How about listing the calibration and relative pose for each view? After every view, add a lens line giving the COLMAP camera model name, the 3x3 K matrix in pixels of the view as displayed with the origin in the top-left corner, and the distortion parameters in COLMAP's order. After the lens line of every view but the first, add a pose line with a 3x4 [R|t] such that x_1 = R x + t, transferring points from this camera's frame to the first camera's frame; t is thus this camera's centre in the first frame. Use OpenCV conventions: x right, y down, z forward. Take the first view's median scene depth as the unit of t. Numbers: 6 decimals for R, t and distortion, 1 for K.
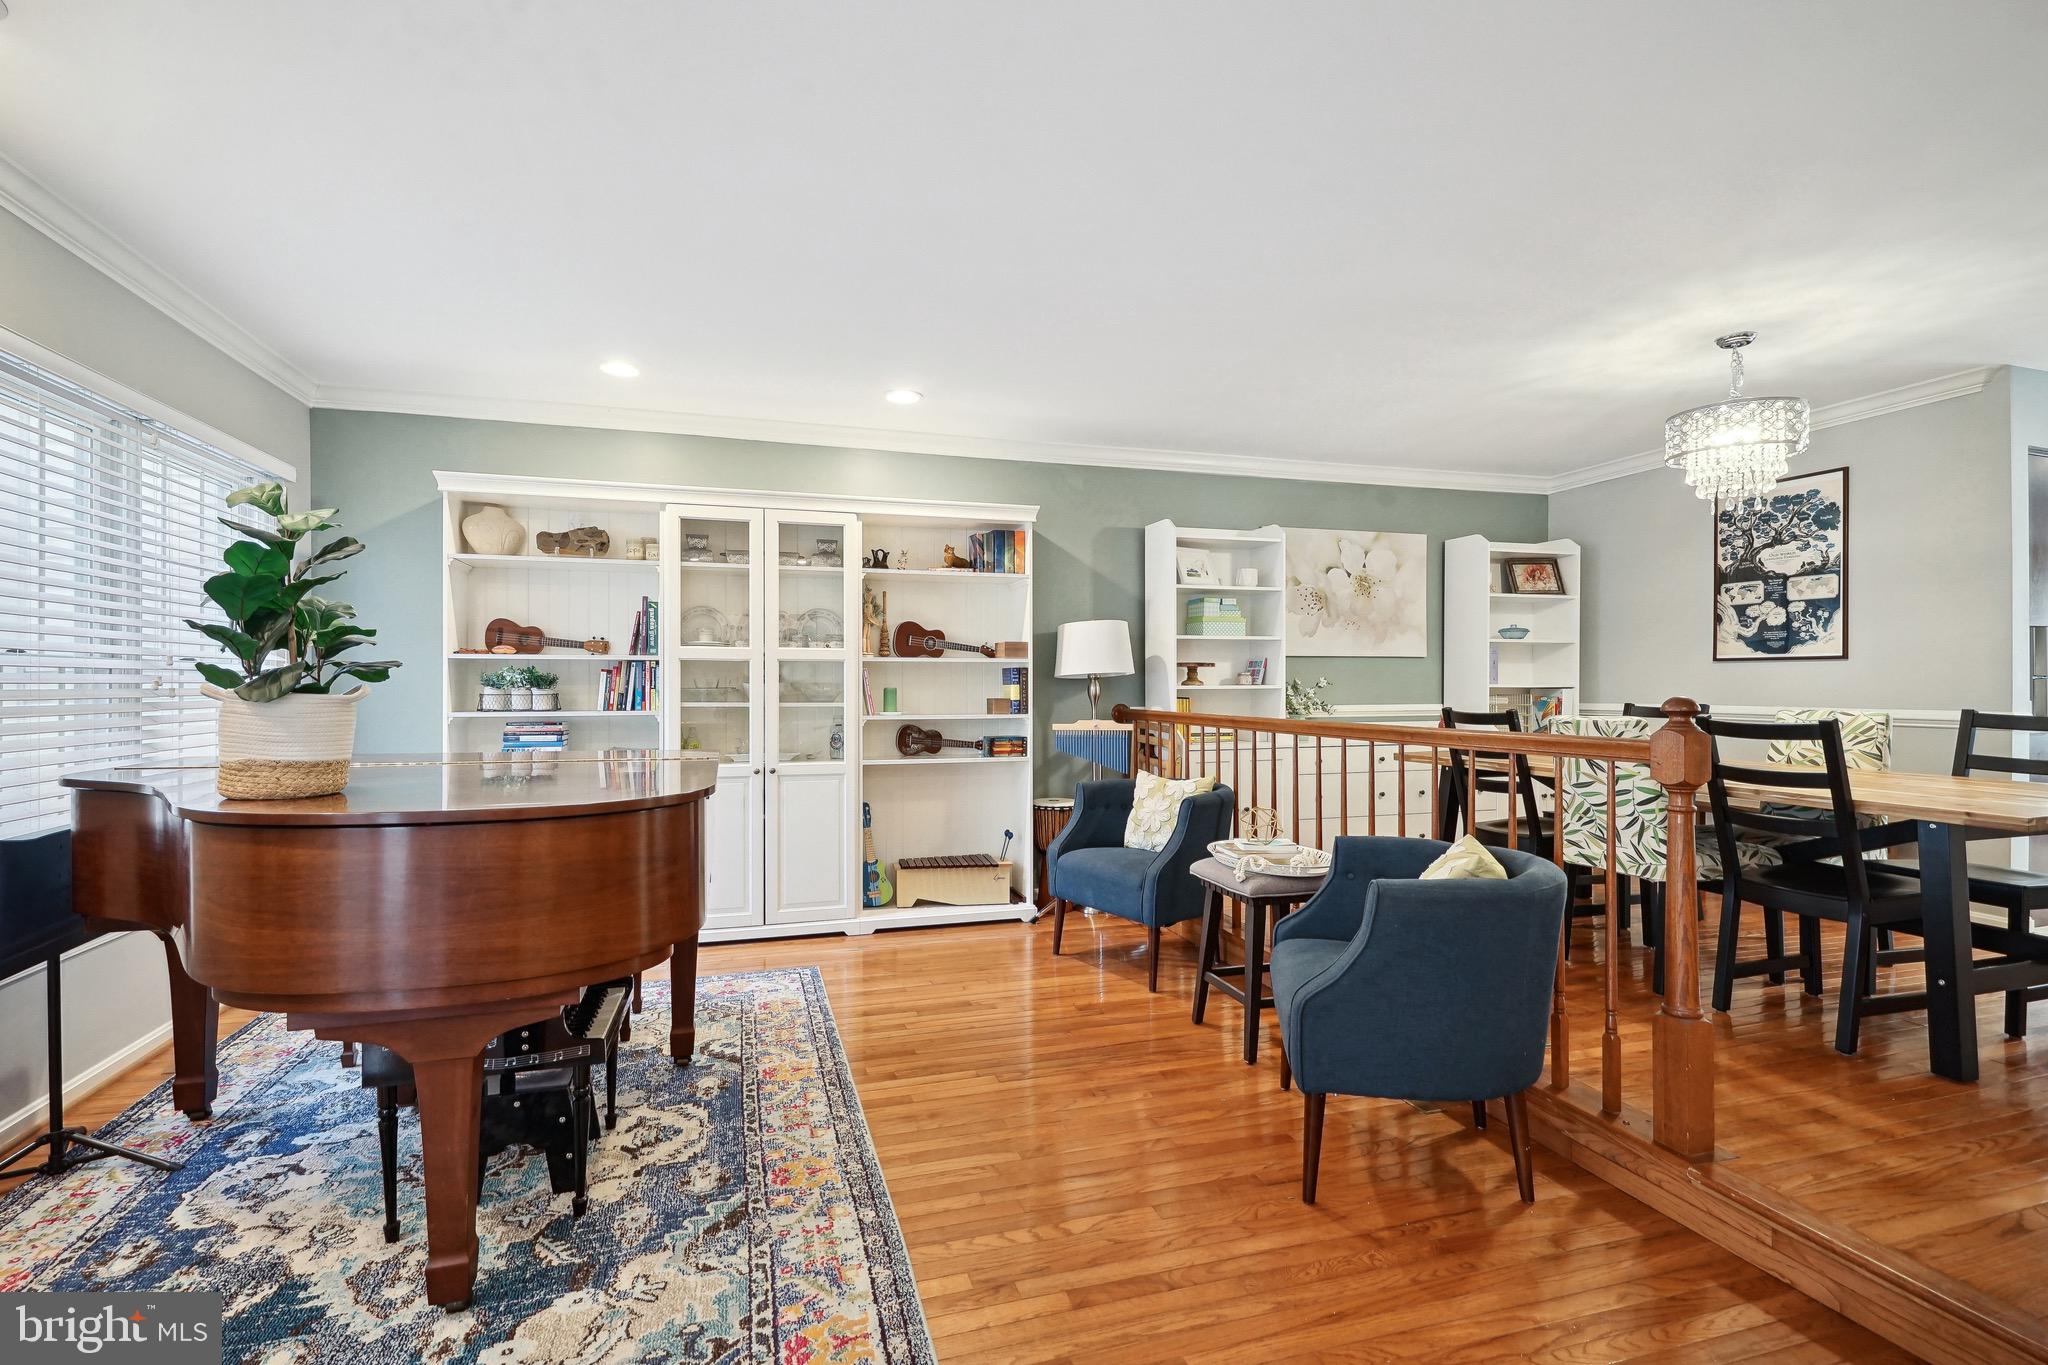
lens RADIAL K [[926.6, 0, 1010.7], [0, 926.6, 687.2], [0, 0, 1]] dist [0.001940, -0.000146]
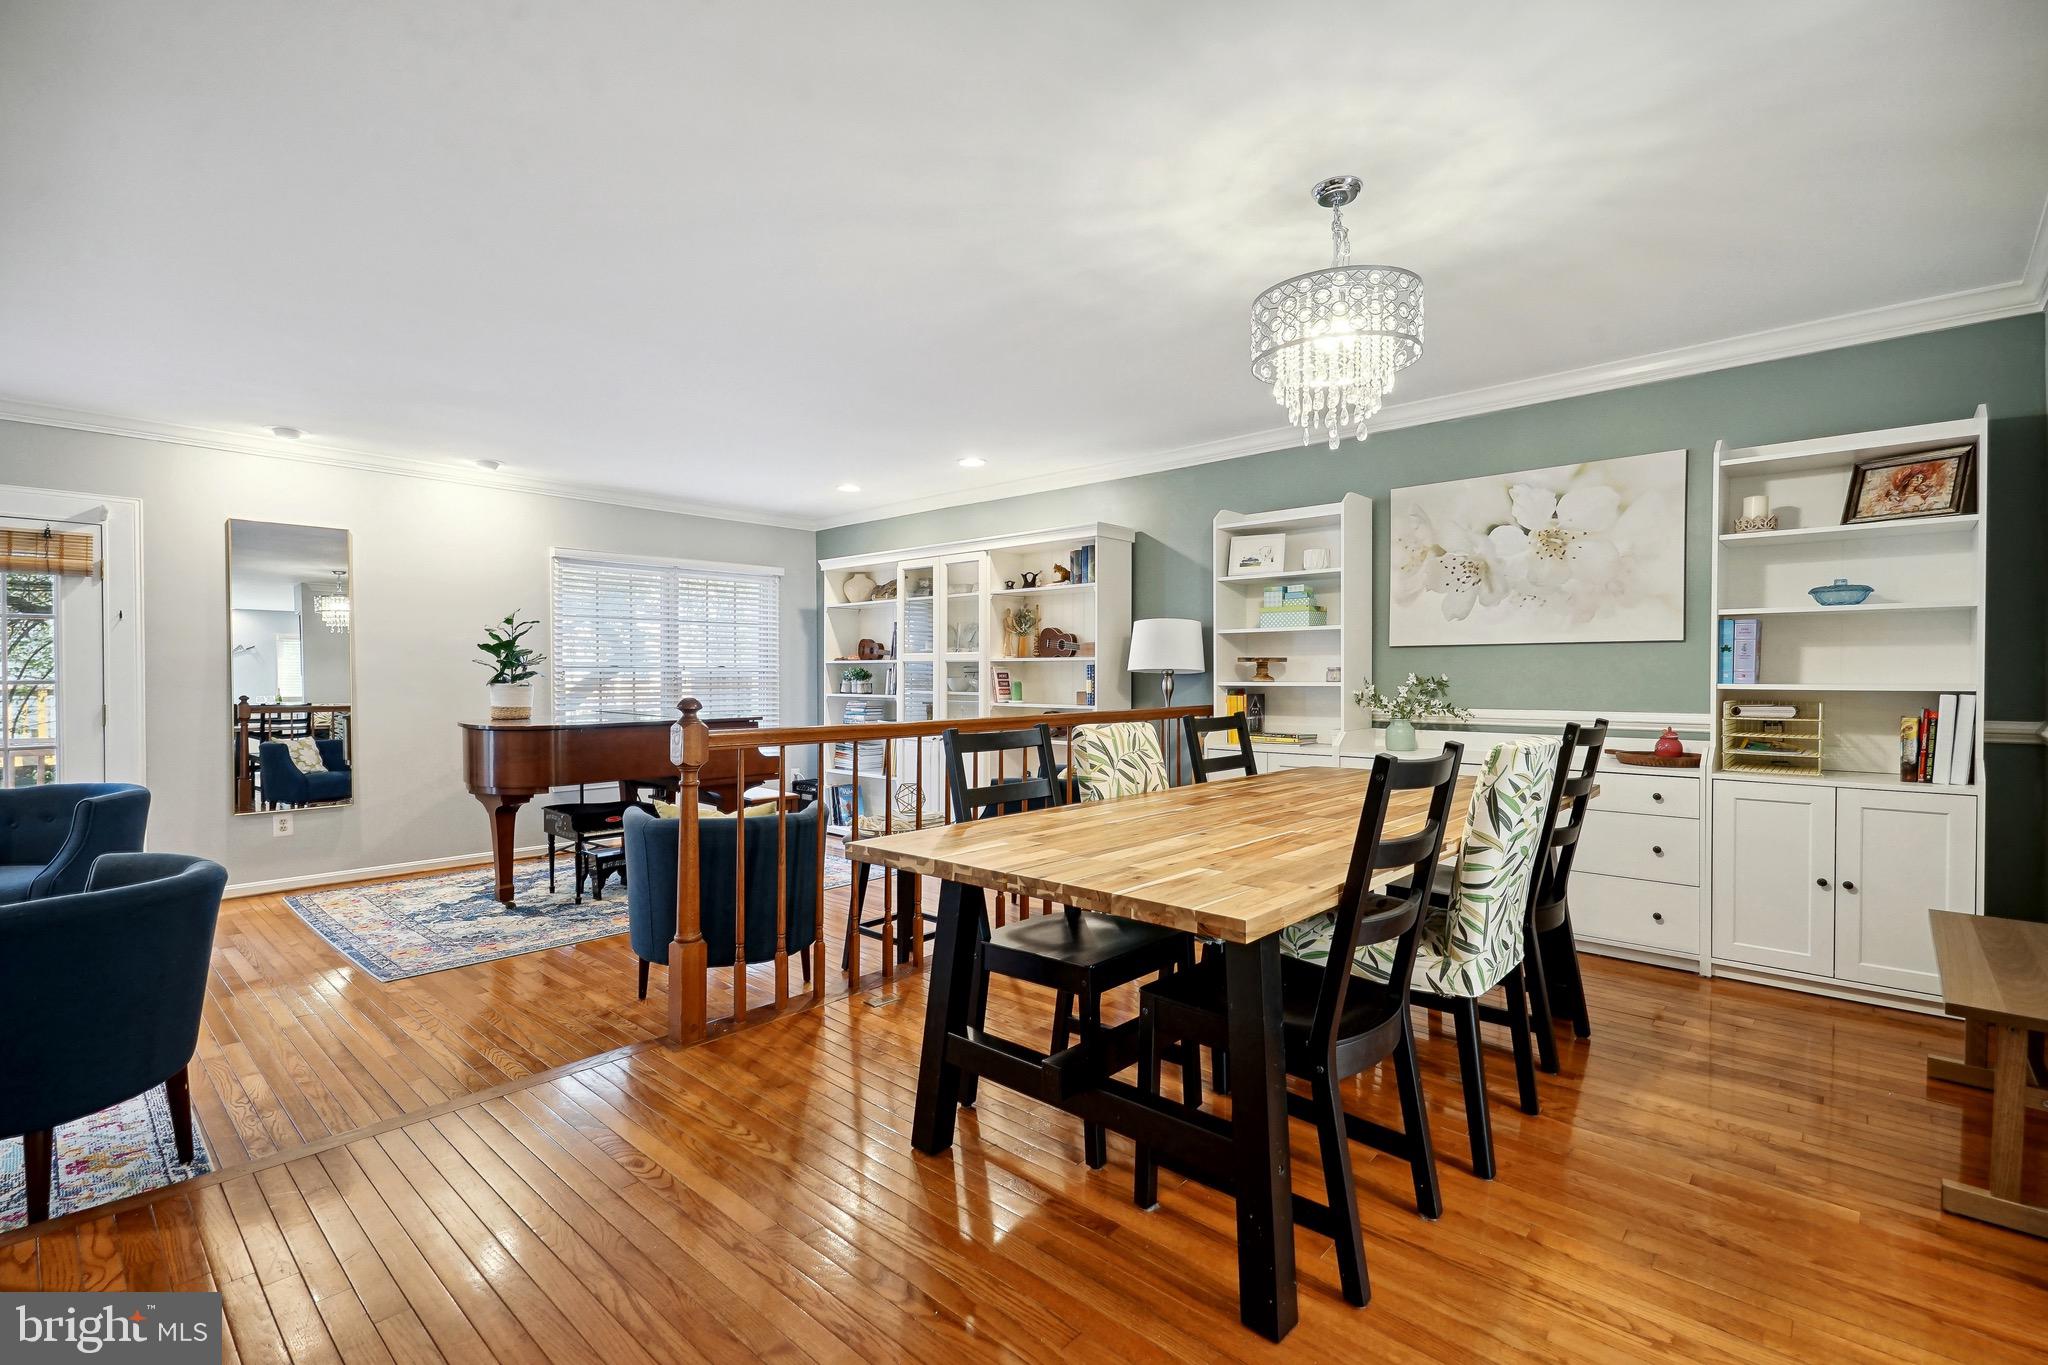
lens RADIAL K [[926.6, 0, 1010.7], [0, 926.6, 687.2], [0, 0, 1]] dist [0.001940, -0.000146]
pose [[0.507862, 0.016012, -0.861289, 0.966100], [0.000766, 0.999818, 0.019040, -0.016000], [0.861438, -0.010329, 0.507758, 0.340107]]
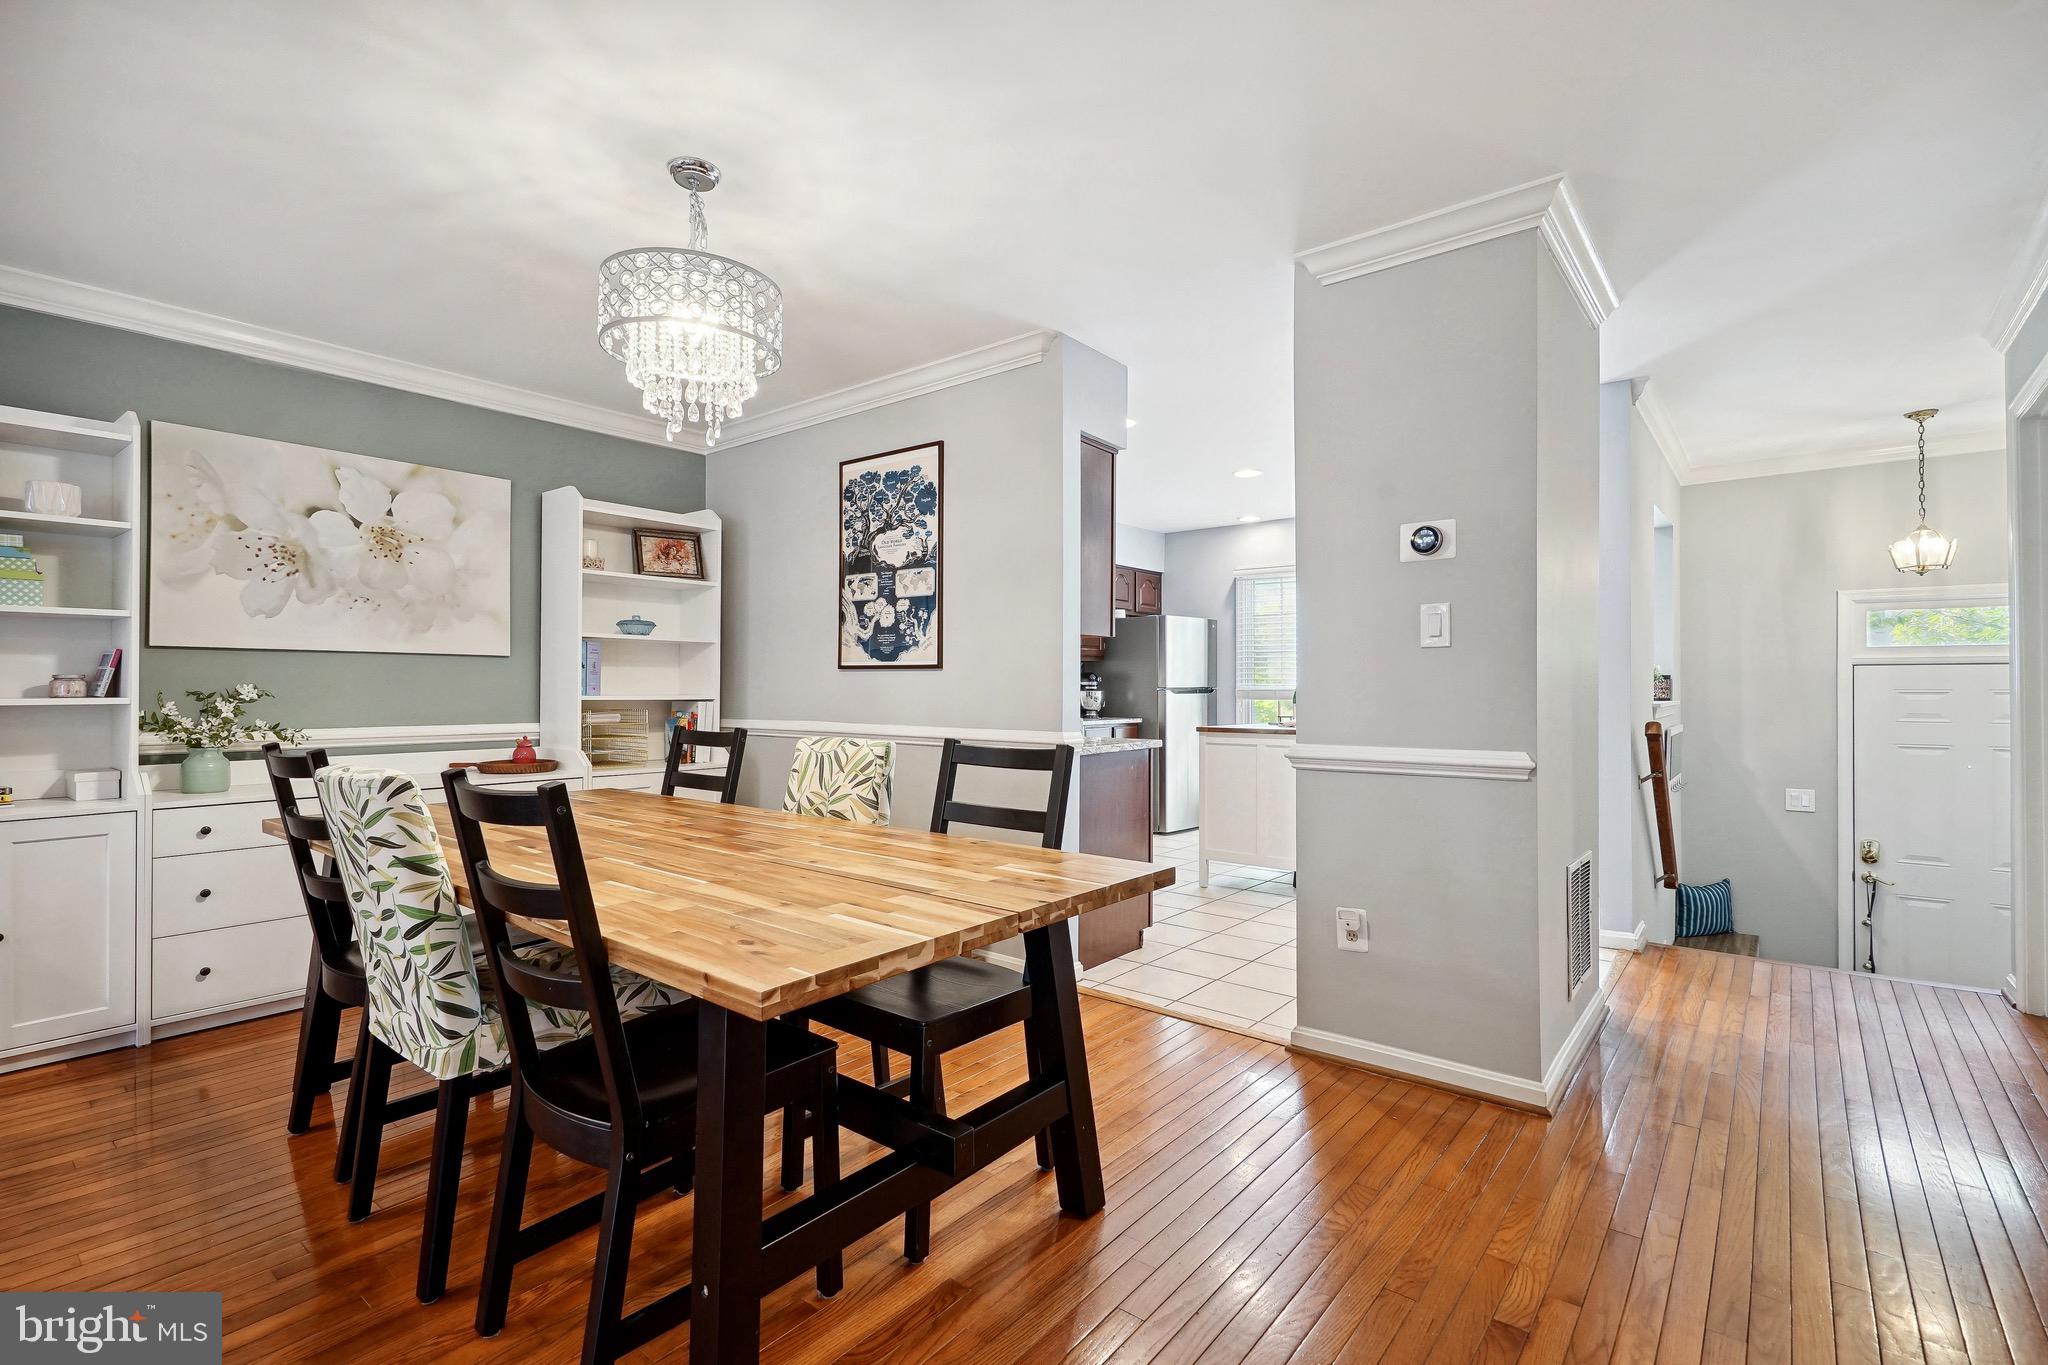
lens RADIAL K [[951.0, 0, 1029.6], [0, 951.0, 687.7], [0, 0, 1]] dist [0.004298, 0.000368]
pose [[0.807907, 0.006432, 0.589275, 0.432383], [-0.004522, 0.999979, -0.004715, -0.009026], [-0.589293, 0.001145, 0.807919, 0.240233]]
